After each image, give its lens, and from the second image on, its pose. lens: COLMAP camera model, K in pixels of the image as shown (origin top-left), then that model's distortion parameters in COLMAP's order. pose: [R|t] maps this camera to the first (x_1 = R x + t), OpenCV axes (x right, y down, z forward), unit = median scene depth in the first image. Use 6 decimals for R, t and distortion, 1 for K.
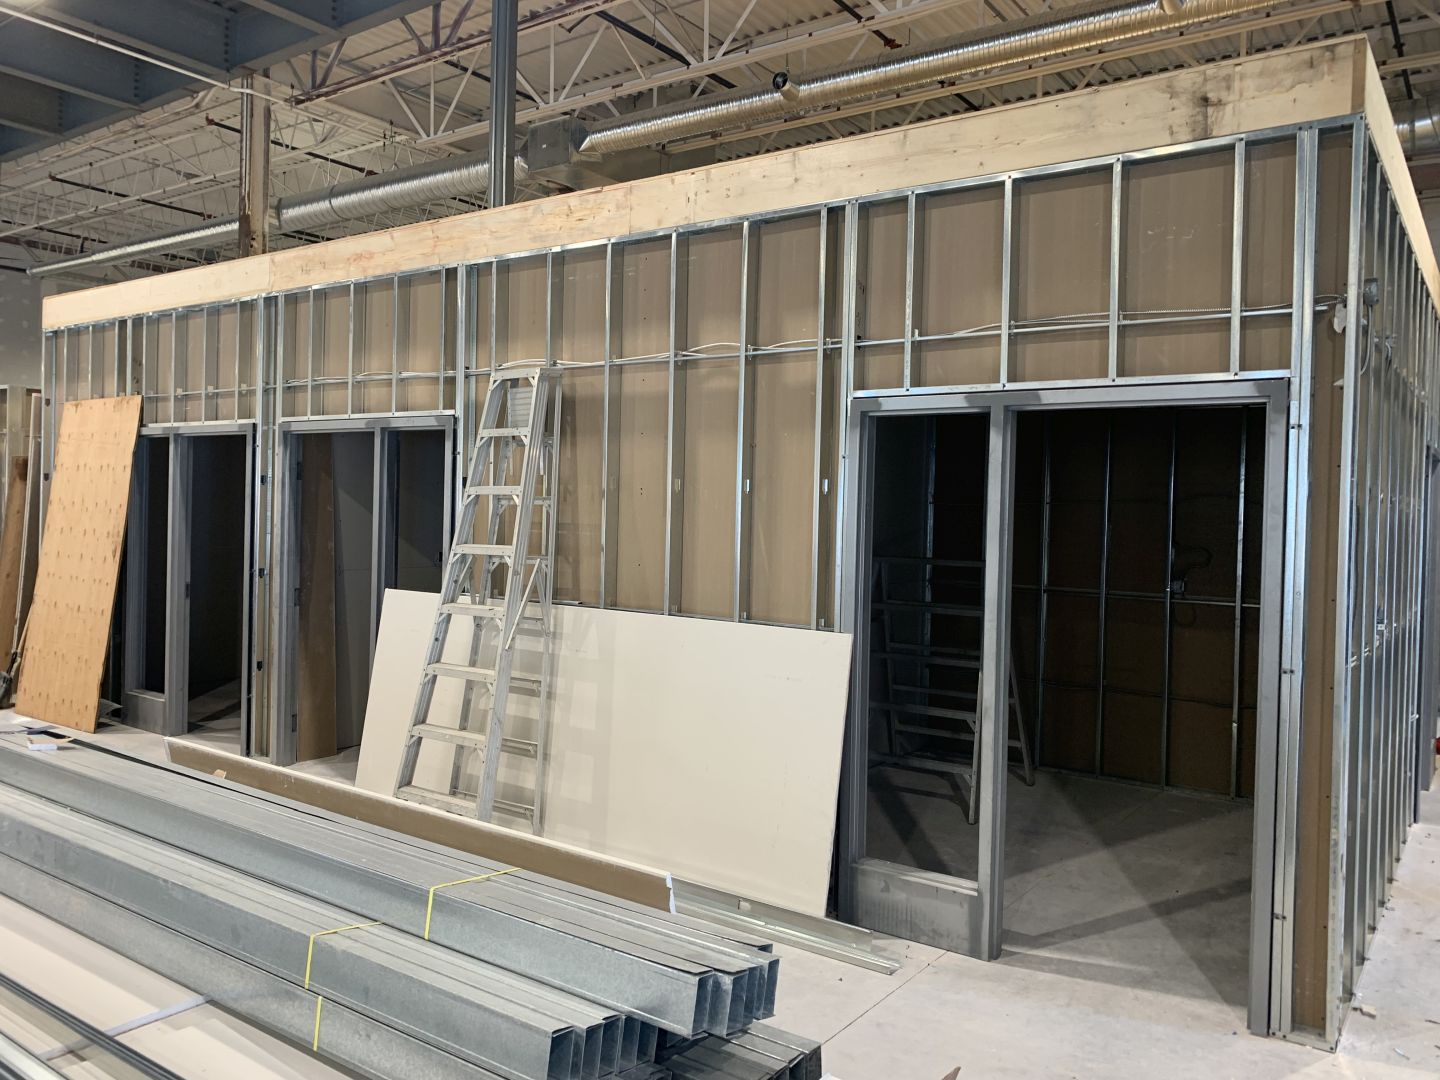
lens RADIAL K [[1098.5, 0, 712.6], [0, 1098.5, 521.3], [0, 0, 1]] dist [0.001242, -0.001431]
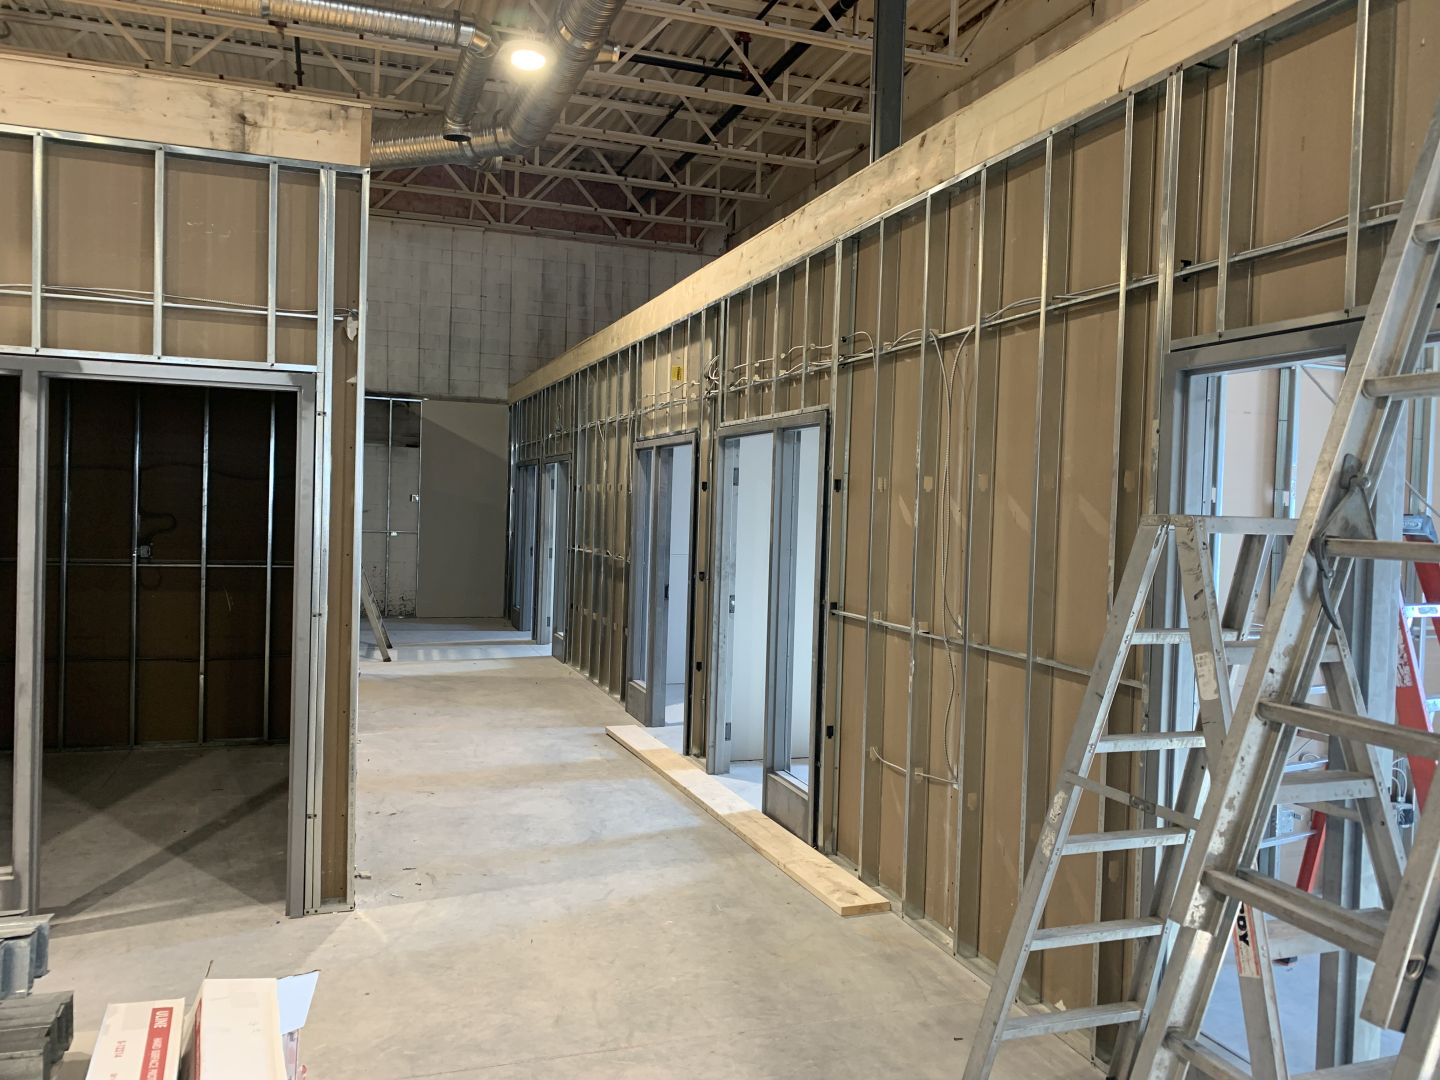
lens RADIAL K [[1098.5, 0, 712.6], [0, 1098.5, 521.3], [0, 0, 1]] dist [0.001242, -0.001431]
pose [[0.571087, -0.021255, 0.820614, -0.204967], [-0.005902, 0.999533, 0.029996, -0.005366], [-0.820868, -0.021973, 0.570695, -0.049101]]
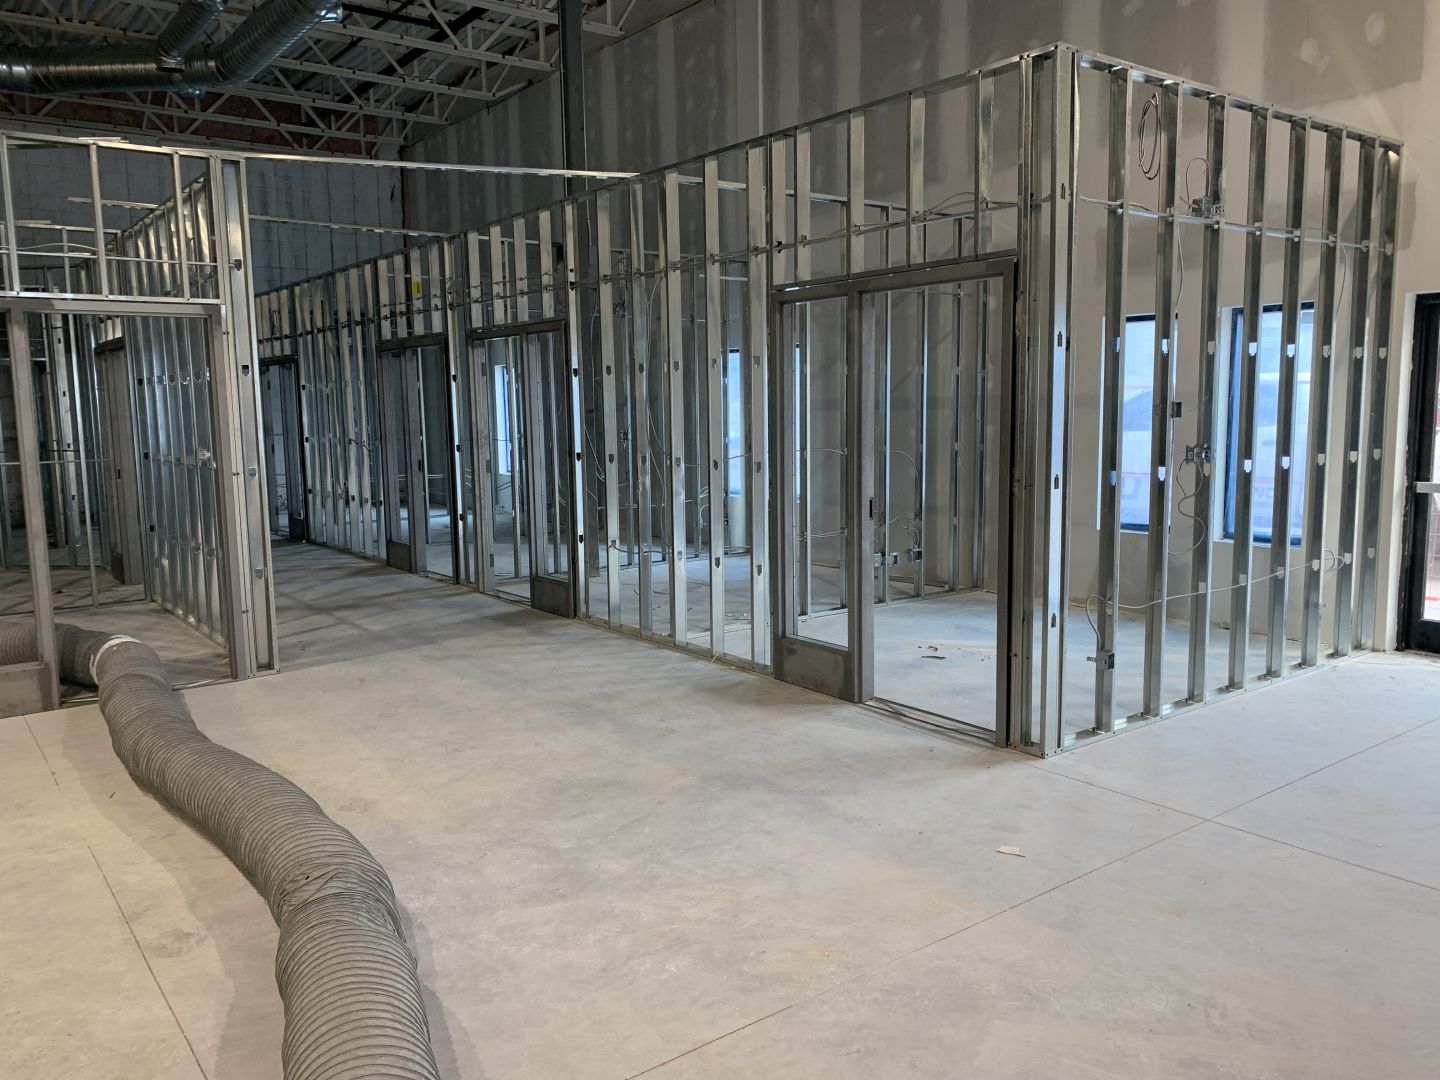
lens RADIAL K [[1098.5, 0, 712.6], [0, 1098.5, 521.3], [0, 0, 1]] dist [0.001242, -0.001431]
pose [[0.283252, -0.135579, 0.949414, -0.862769], [0.036138, 0.990763, 0.130702, 0.008890], [-0.958364, -0.002711, 0.285535, -0.215449]]
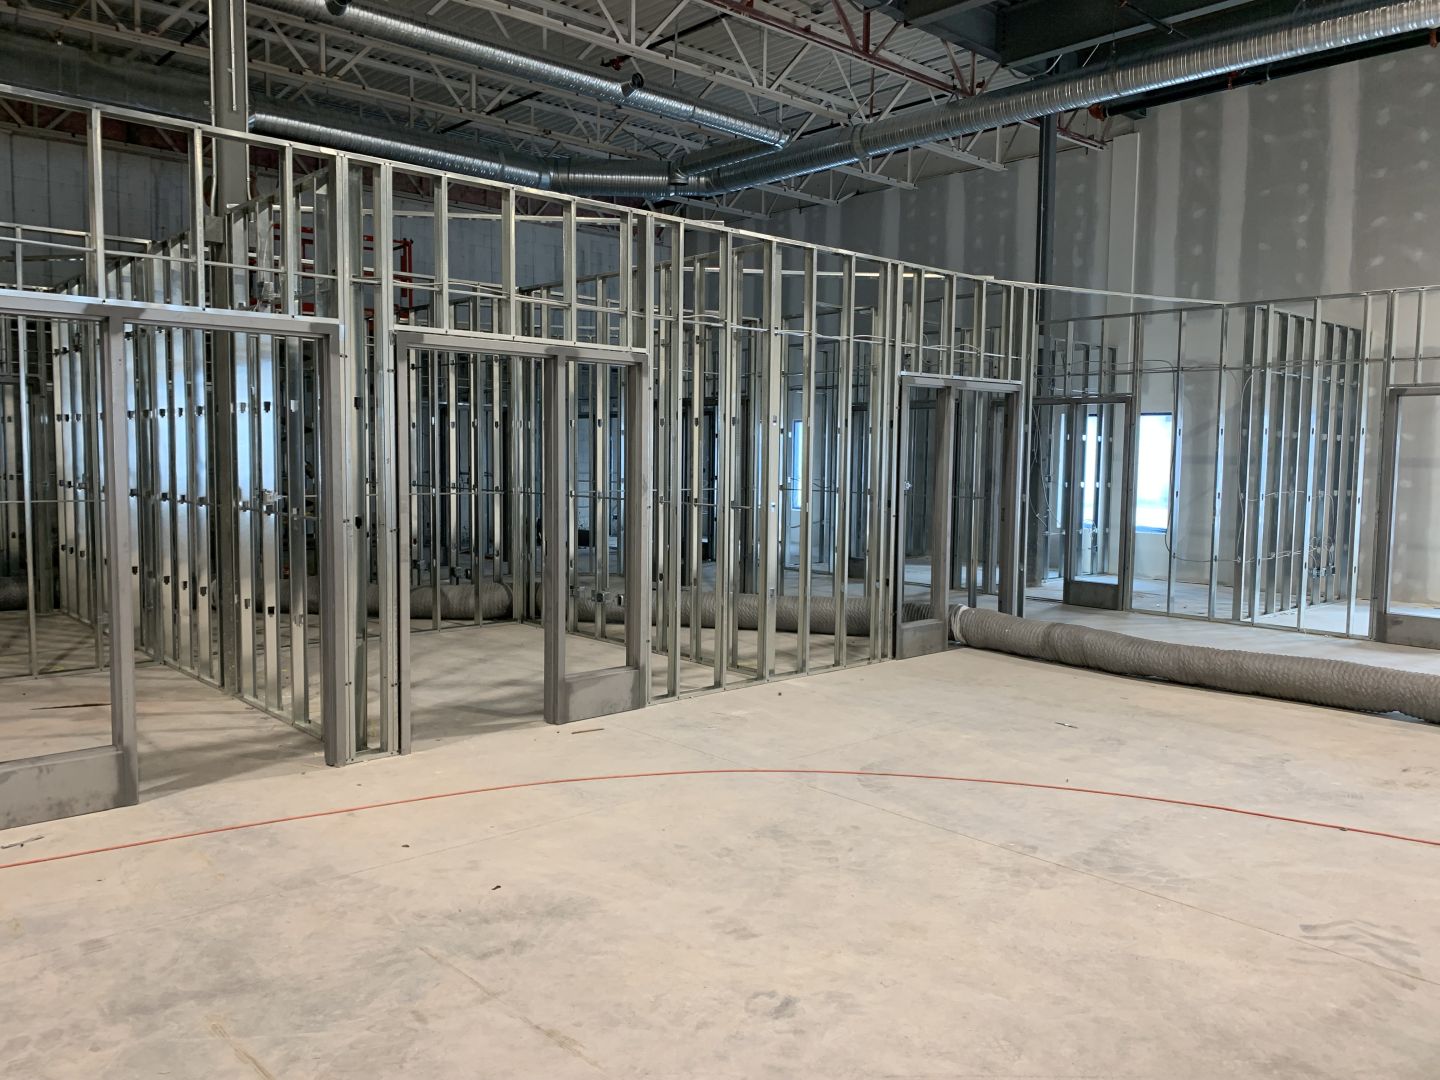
lens RADIAL K [[1077.4, 0, 658.9], [0, 1077.4, 522.4], [0, 0, 1]] dist [0.001203, -0.001052]
pose [[0.210384, -0.095986, 0.972895, -1.953297], [0.004777, 0.995257, 0.097160, -0.052186], [-0.977607, -0.015793, 0.209844, 1.172539]]
